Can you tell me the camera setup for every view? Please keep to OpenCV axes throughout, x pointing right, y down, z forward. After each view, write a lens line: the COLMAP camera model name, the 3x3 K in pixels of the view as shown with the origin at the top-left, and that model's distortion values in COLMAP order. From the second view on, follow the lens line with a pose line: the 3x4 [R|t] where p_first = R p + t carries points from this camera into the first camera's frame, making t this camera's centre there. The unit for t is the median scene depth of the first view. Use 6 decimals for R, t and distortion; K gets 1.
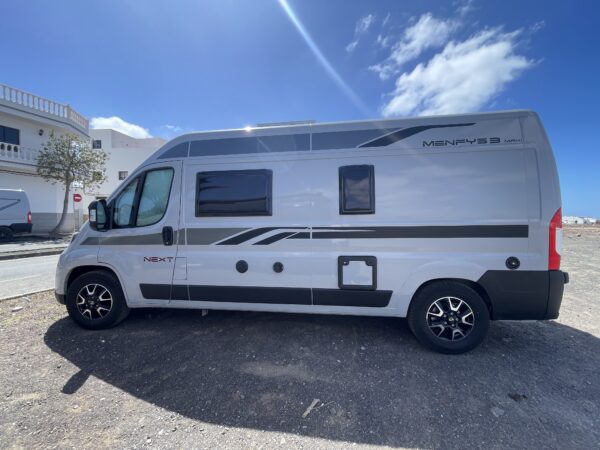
lens RADIAL K [[243.3, 0, 300.0], [0, 243.3, 225.0], [0, 0, 1]] dist [0.000212, -0.000549]
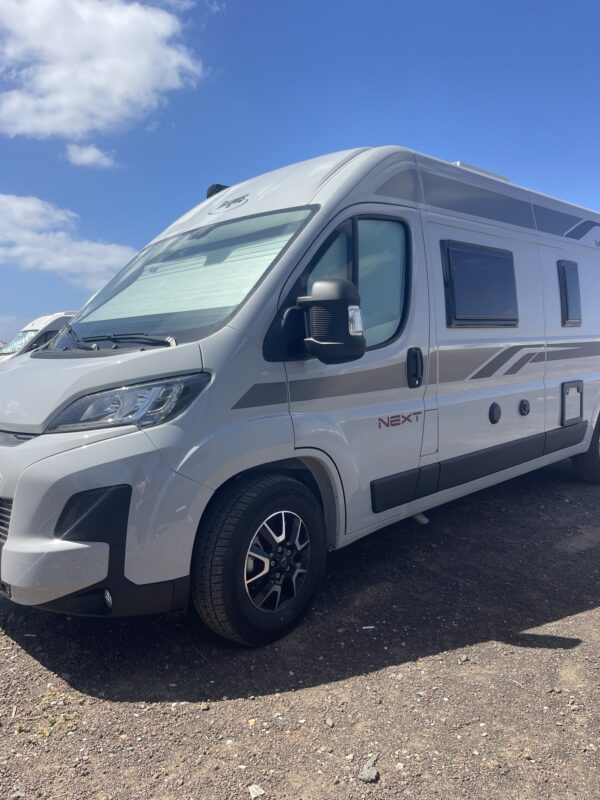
lens RADIAL K [[609.0, 0, 289.6], [0, 609.0, 400.5], [0, 0, 1]] dist [0.069364, -0.095602]
pose [[0.603211, -0.075191, 0.794030, -1.639122], [0.048295, 0.997163, 0.057738, 0.027417], [-0.796118, 0.003520, 0.605131, 0.463414]]
